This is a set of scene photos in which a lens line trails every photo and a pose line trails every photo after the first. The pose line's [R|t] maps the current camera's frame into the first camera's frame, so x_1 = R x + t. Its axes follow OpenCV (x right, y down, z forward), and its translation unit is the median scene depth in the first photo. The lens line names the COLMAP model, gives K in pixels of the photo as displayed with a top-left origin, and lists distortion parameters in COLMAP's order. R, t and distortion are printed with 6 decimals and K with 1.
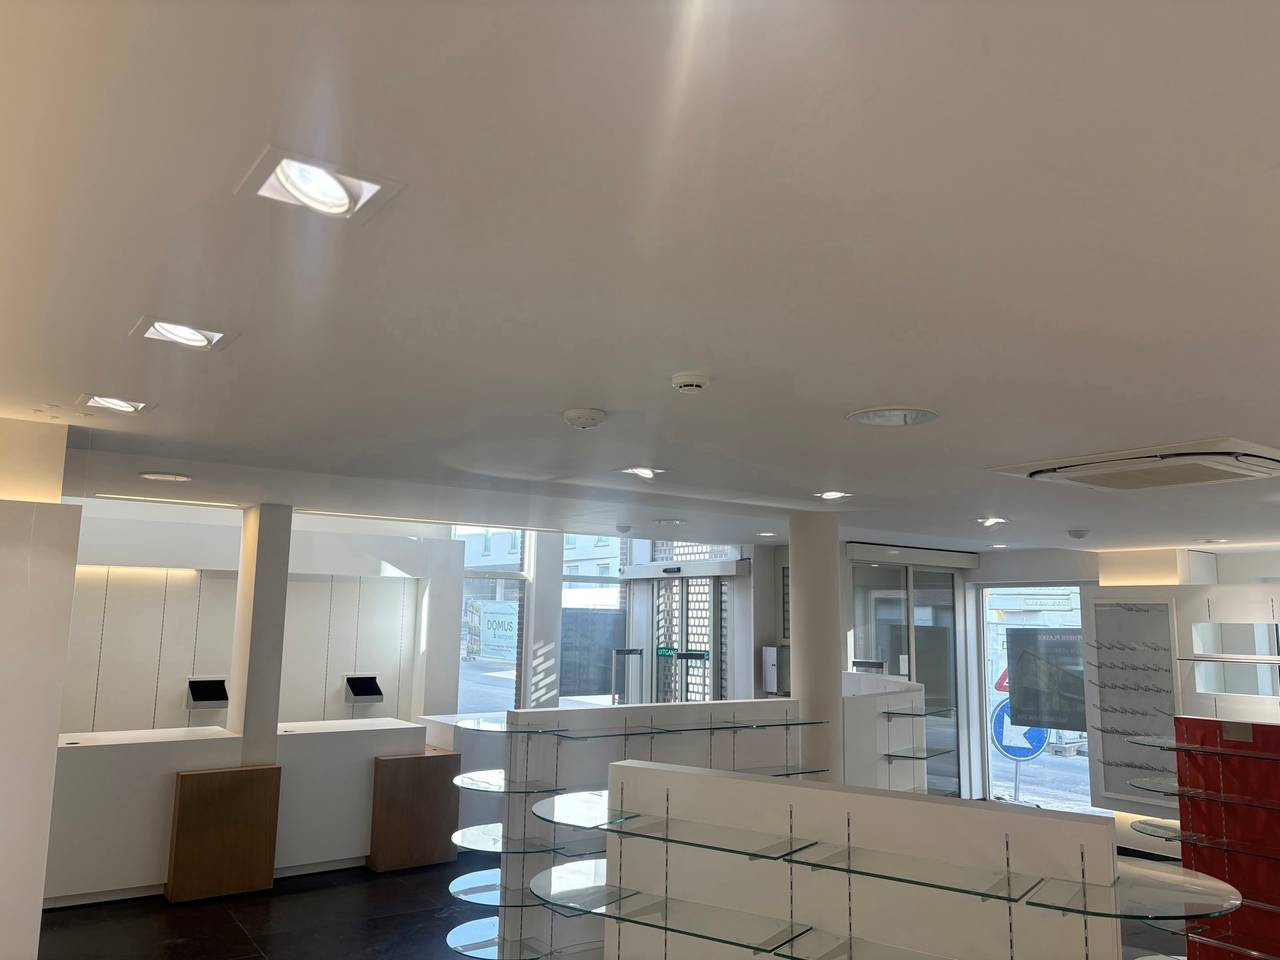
lens RADIAL K [[962.0, 0, 639.6], [0, 962.0, 482.9], [0, 0, 1]] dist [0.027762, -0.012210]
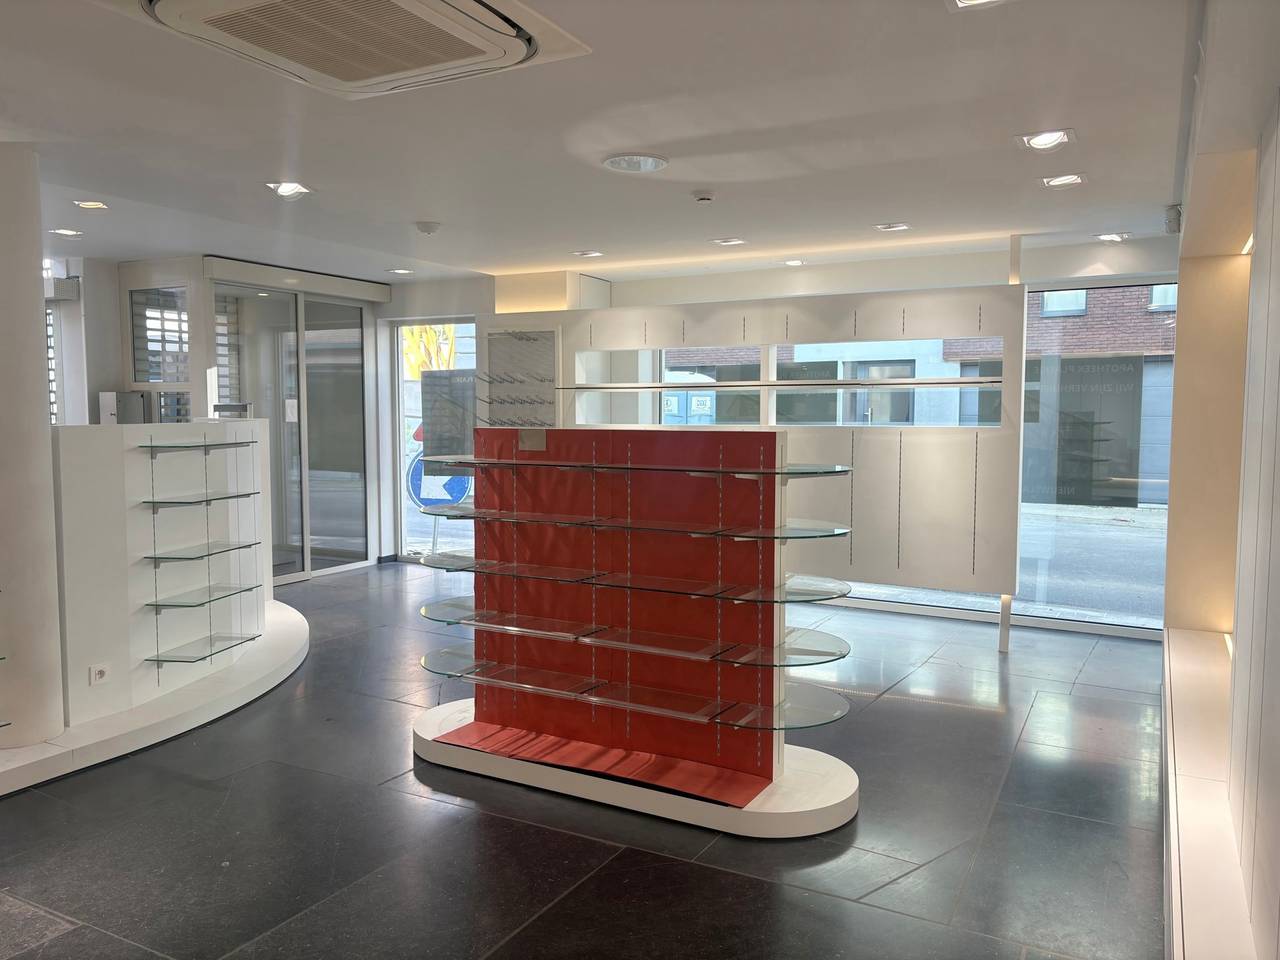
lens RADIAL K [[962.0, 0, 638.4], [0, 962.0, 476.2], [0, 0, 1]] dist [0.027762, -0.012210]
pose [[0.893951, -0.047372, 0.445655, 0.166133], [-0.048922, 0.978141, 0.202108, 0.058631], [-0.445487, -0.202477, 0.872092, 0.116368]]
